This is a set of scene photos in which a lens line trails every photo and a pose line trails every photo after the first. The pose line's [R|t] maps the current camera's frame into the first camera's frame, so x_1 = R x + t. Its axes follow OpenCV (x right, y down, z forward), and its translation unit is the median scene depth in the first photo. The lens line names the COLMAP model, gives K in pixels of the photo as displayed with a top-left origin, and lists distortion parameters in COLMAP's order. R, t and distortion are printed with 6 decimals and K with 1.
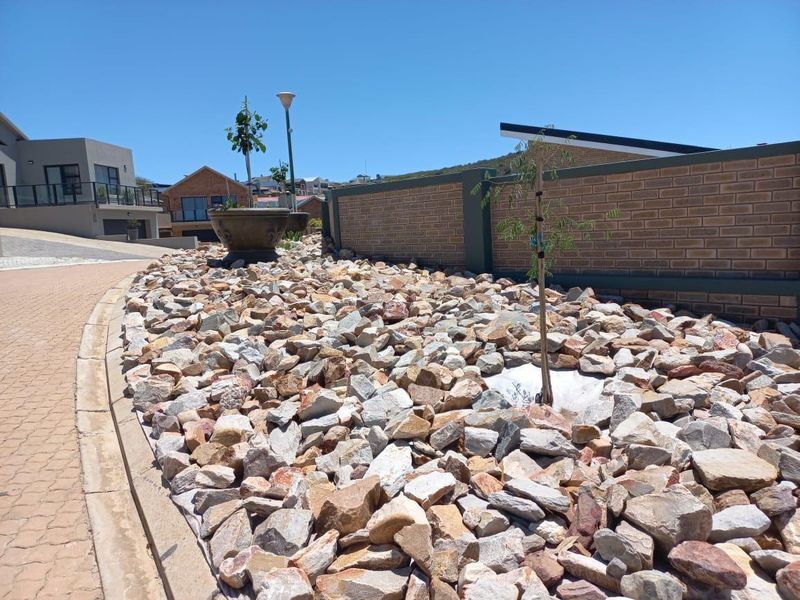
lens RADIAL K [[564.8, 0, 400.0], [0, 564.8, 300.0], [0, 0, 1]] dist [0.089067, -0.092483]
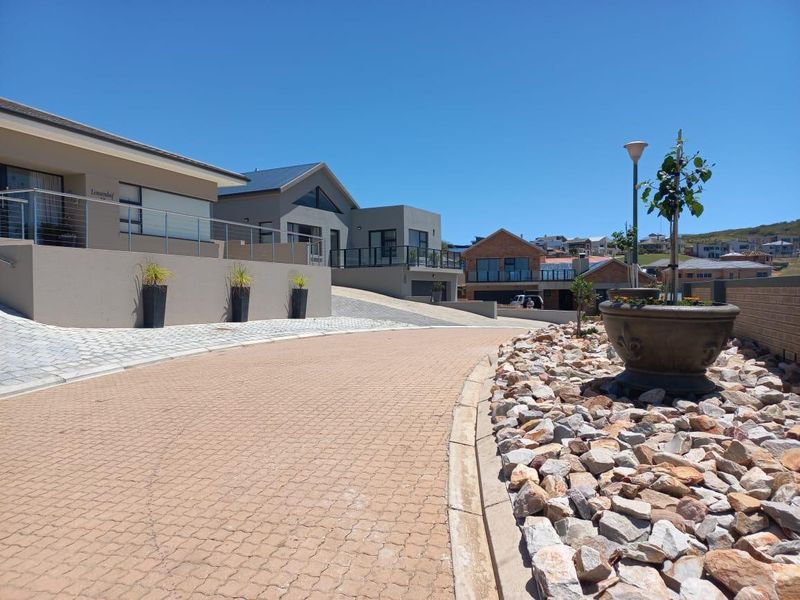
lens RADIAL K [[564.8, 0, 400.0], [0, 564.8, 300.0], [0, 0, 1]] dist [0.089067, -0.092483]
pose [[0.887341, 0.051986, -0.458174, -0.060302], [-0.098349, 0.992098, -0.077904, -0.022507], [0.450503, 0.114188, 0.885442, 0.079482]]
